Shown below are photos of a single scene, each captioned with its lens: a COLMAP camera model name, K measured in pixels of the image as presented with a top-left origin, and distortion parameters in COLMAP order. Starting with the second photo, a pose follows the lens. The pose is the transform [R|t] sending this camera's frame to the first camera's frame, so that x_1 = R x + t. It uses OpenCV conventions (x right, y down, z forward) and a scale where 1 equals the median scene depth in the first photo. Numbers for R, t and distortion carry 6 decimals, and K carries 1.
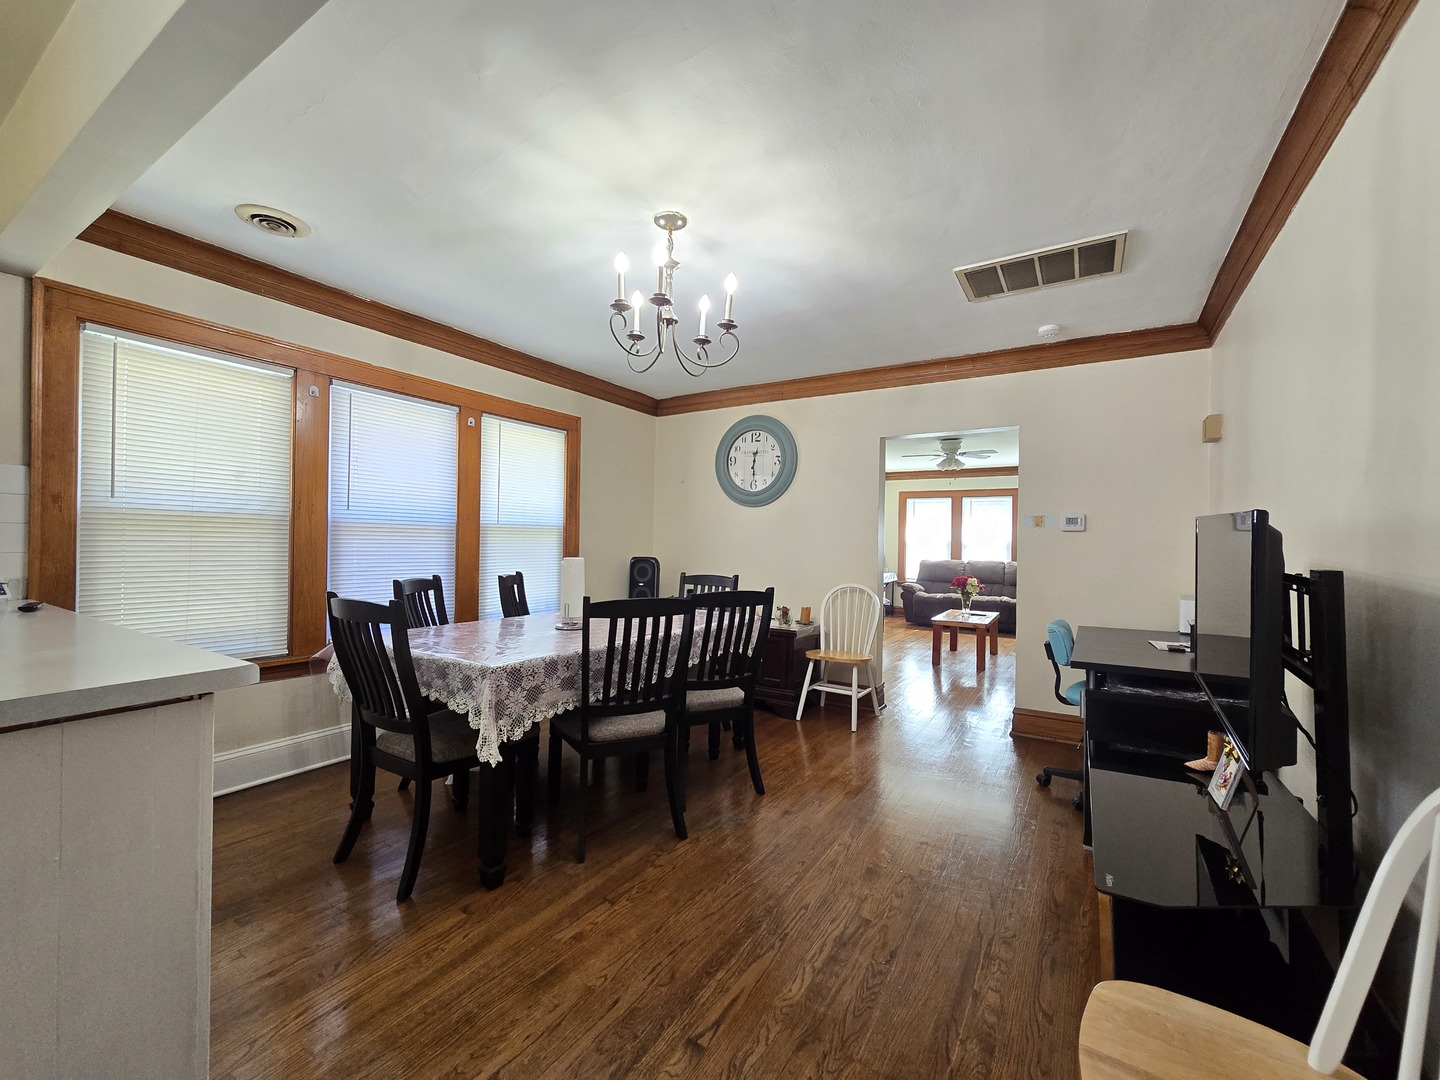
lens RADIAL K [[588.0, 0, 721.3], [0, 588.0, 539.7], [0, 0, 1]] dist [0.000123, -0.000089]
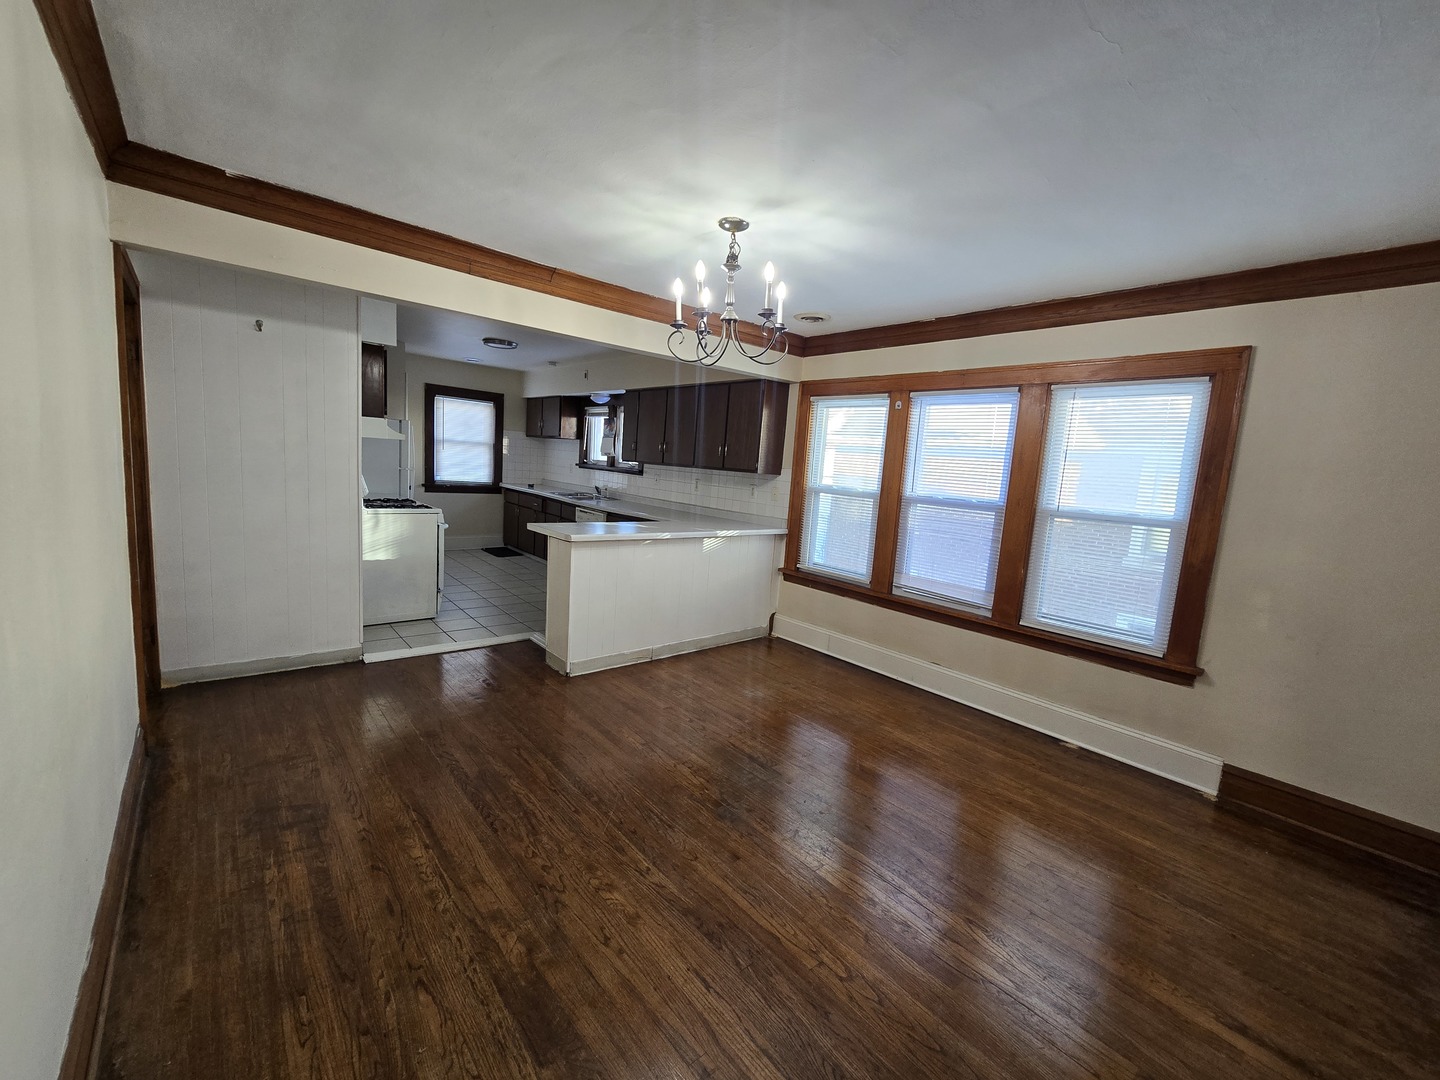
lens RADIAL K [[588.0, 0, 719.5], [0, 588.0, 541.1], [0, 0, 1]] dist [0.000123, -0.000089]
pose [[-0.296812, 0.088688, -0.950809, 0.803017], [-0.067585, 0.991230, 0.113556, -0.068795], [0.952541, 0.097966, -0.288215, 1.080727]]
